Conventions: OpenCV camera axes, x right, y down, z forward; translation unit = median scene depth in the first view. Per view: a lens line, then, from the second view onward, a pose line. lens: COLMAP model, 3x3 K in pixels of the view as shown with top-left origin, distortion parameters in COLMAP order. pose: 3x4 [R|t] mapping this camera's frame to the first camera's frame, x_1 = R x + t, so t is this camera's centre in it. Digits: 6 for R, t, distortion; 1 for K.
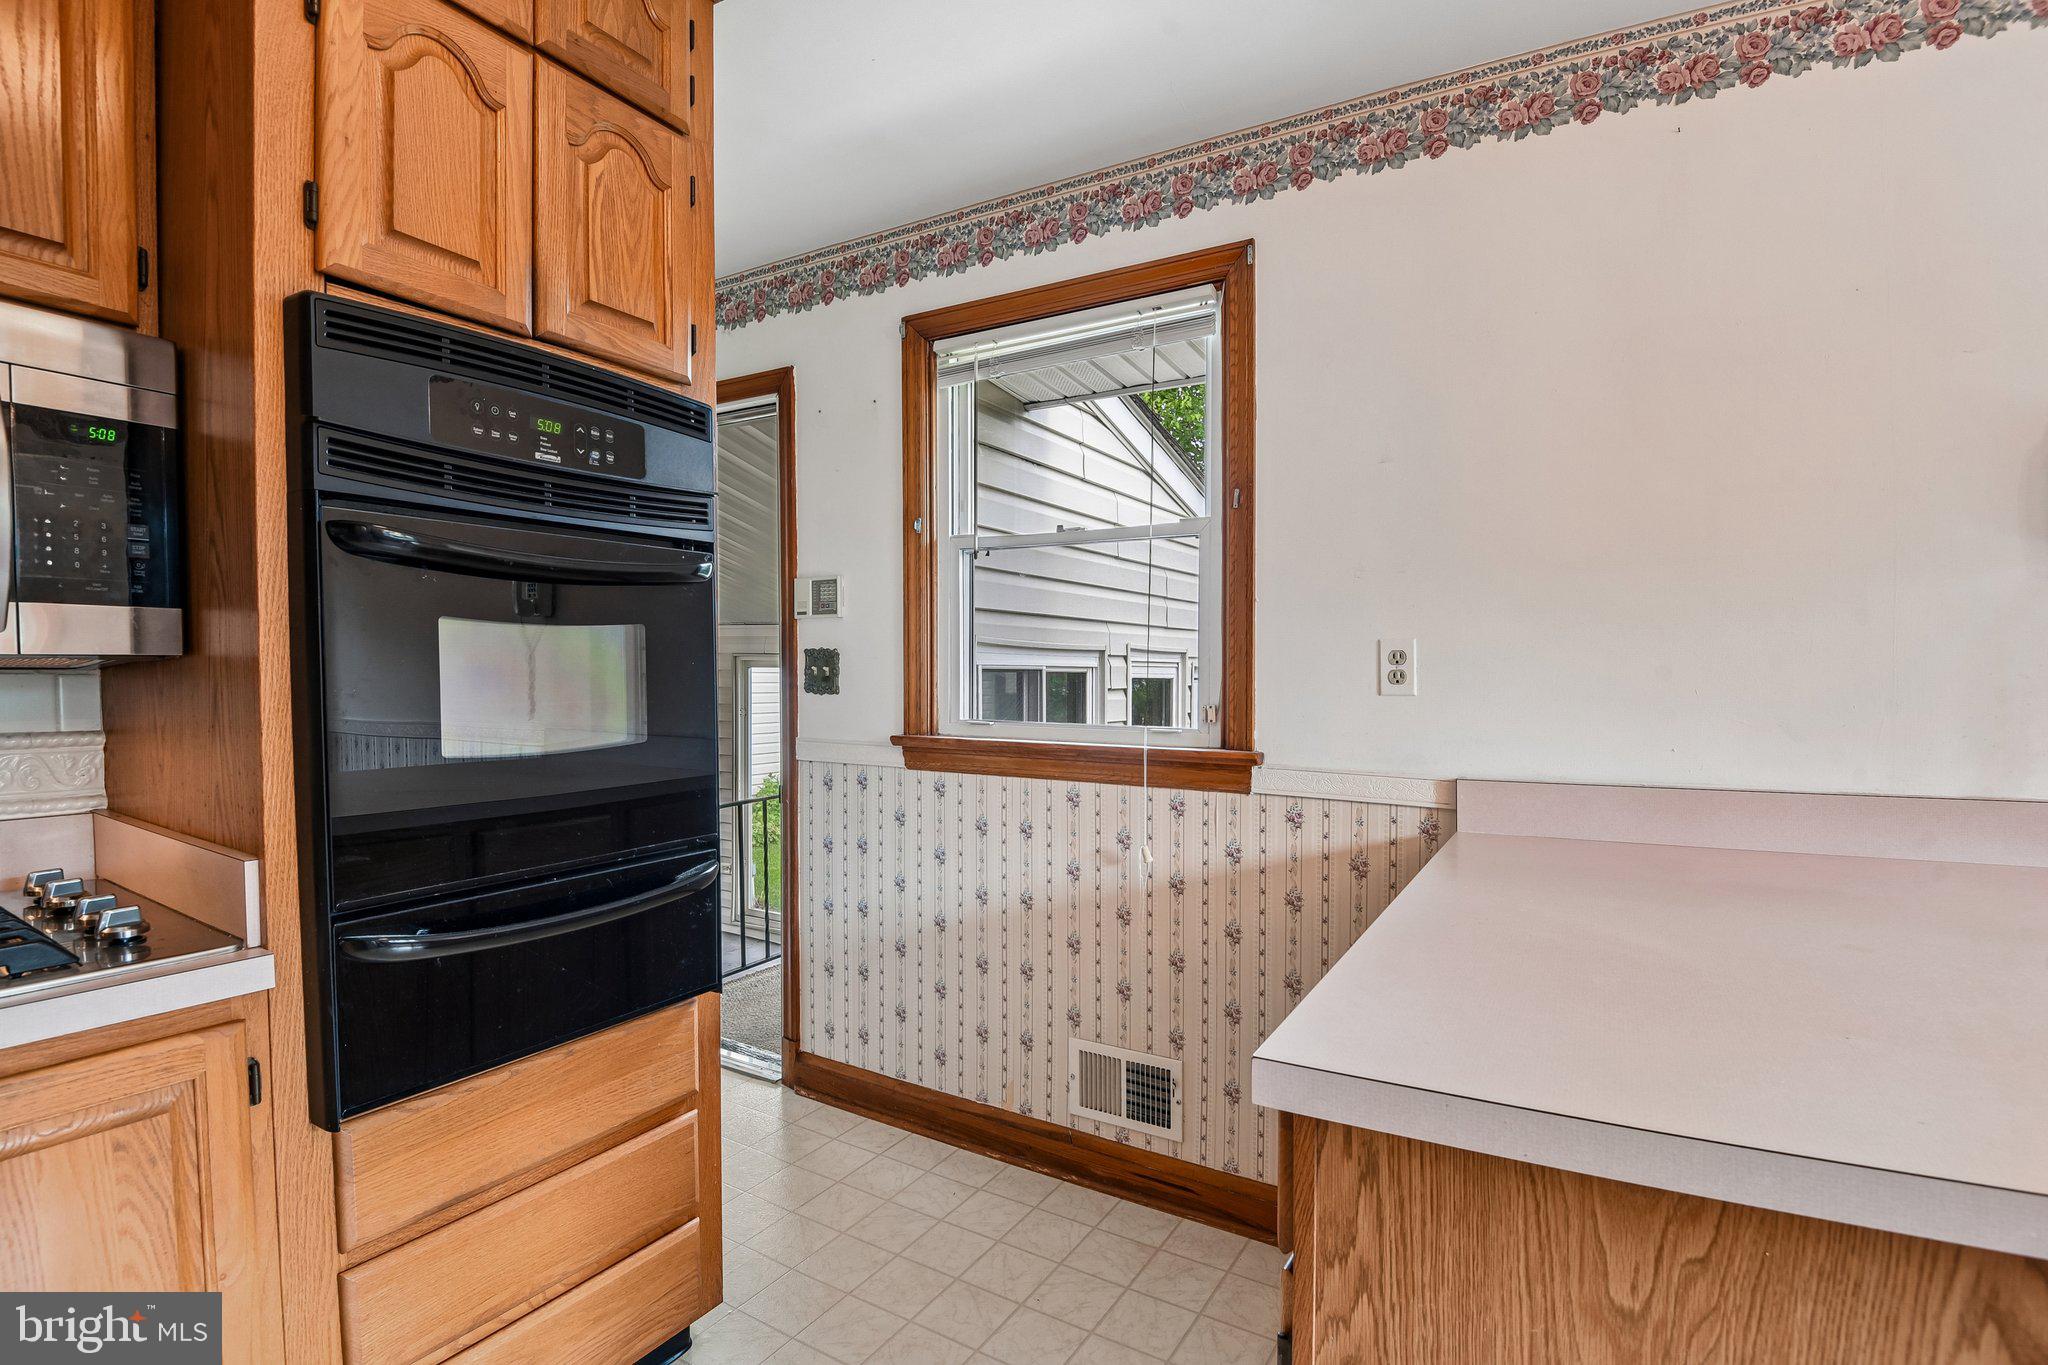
lens RADIAL K [[982.9, 0, 1039.1], [0, 982.9, 675.6], [0, 0, 1]] dist [-0.014273, -0.017345]
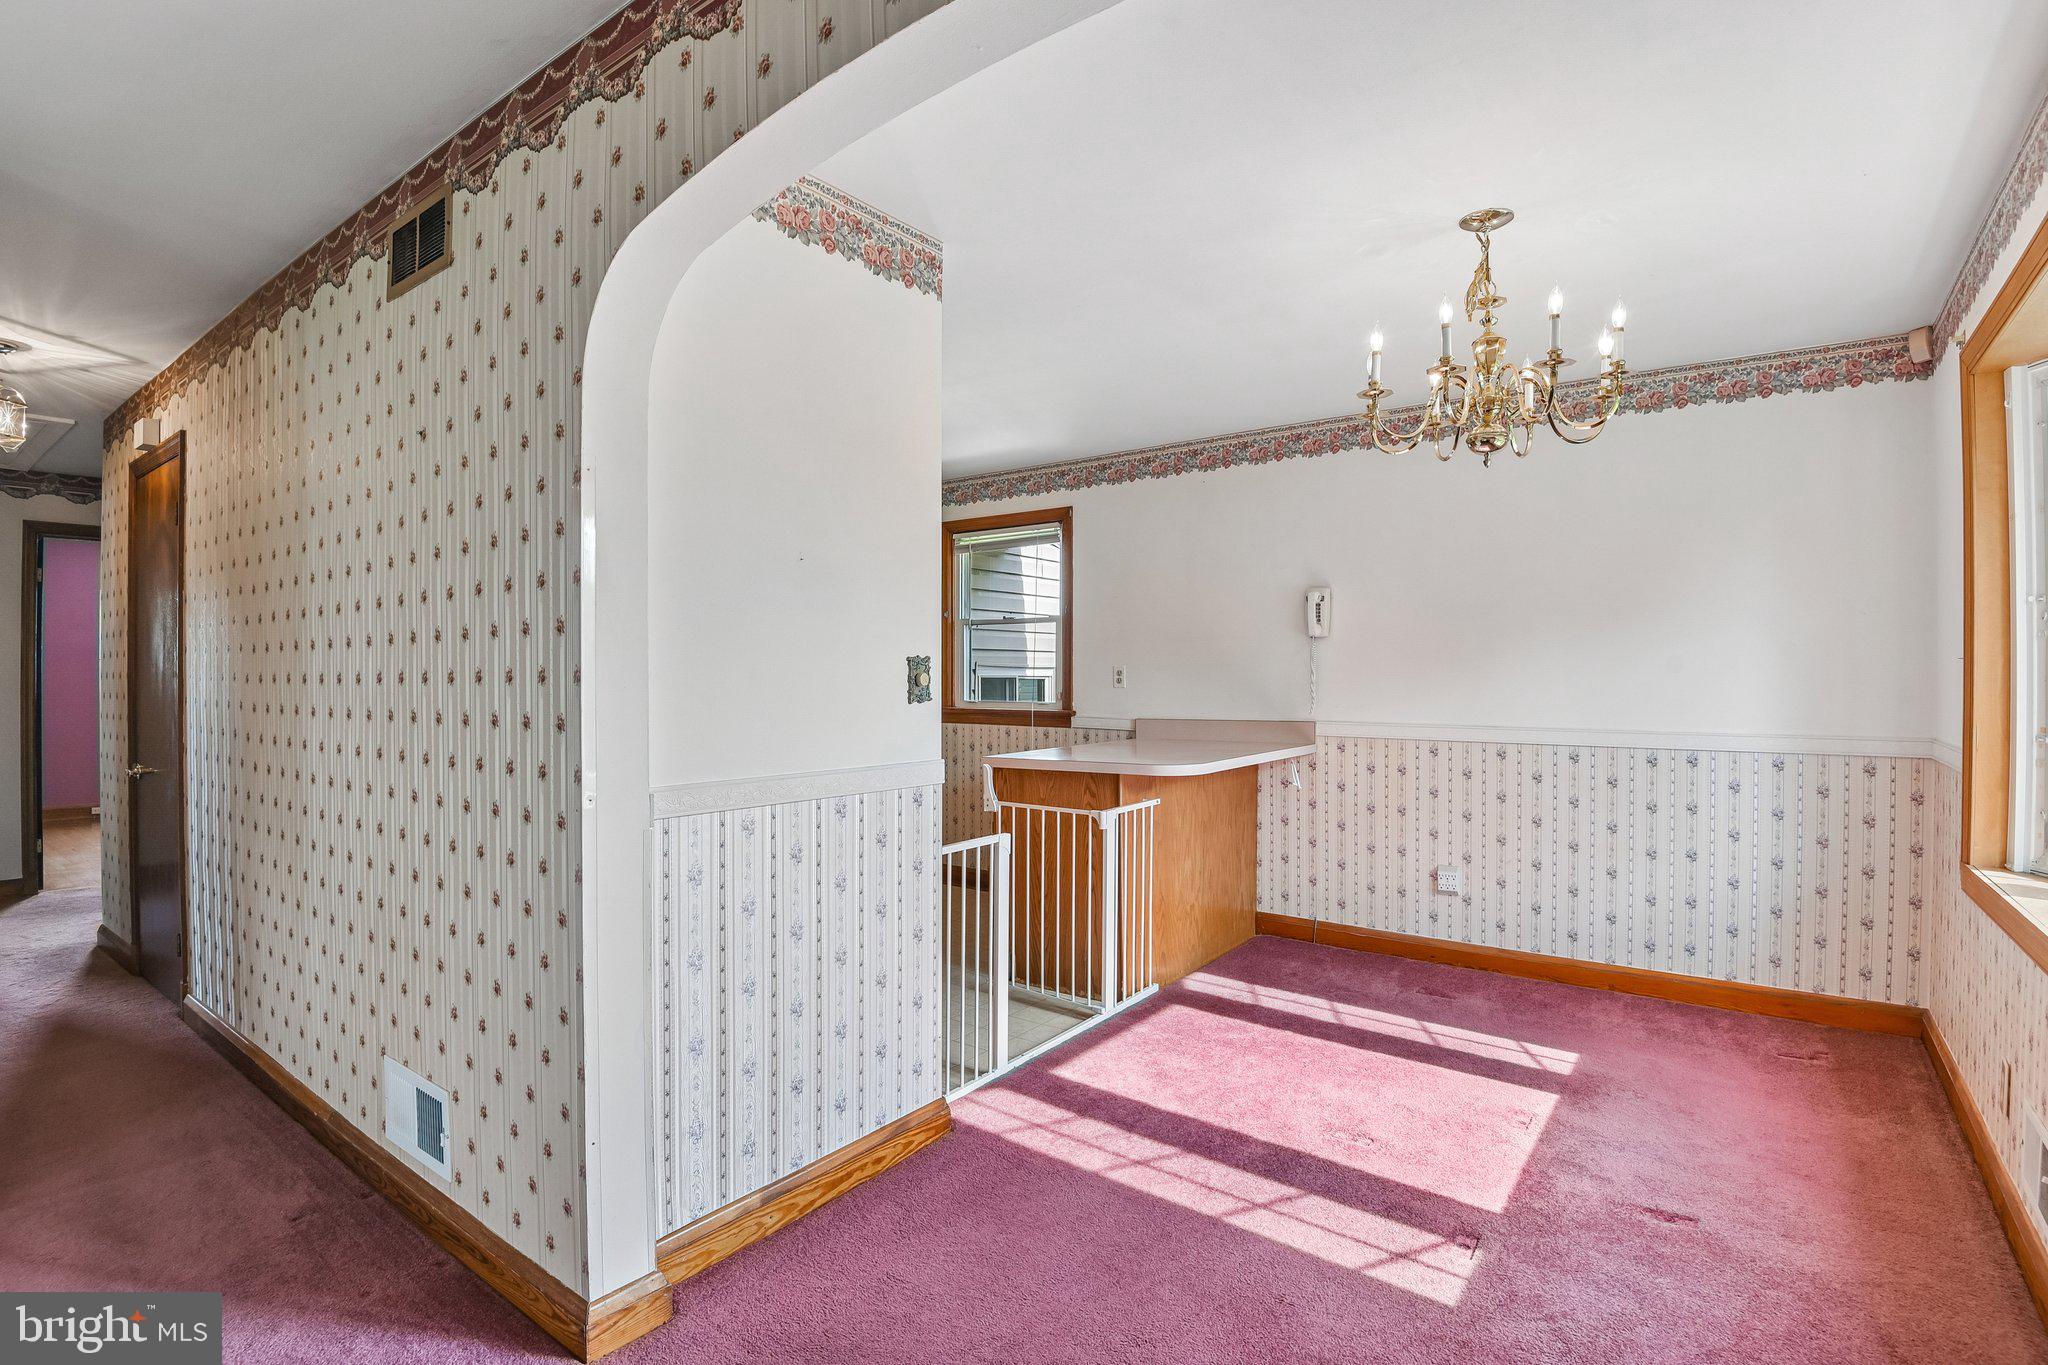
lens RADIAL K [[982.9, 0, 1029.2], [0, 982.9, 678.4], [0, 0, 1]] dist [-0.014273, -0.017345]
pose [[0.993794, 0.002654, -0.111203, 0.318317], [-0.003333, 0.999977, -0.005918, 0.009062], [0.111185, 0.006252, 0.993780, -1.225971]]
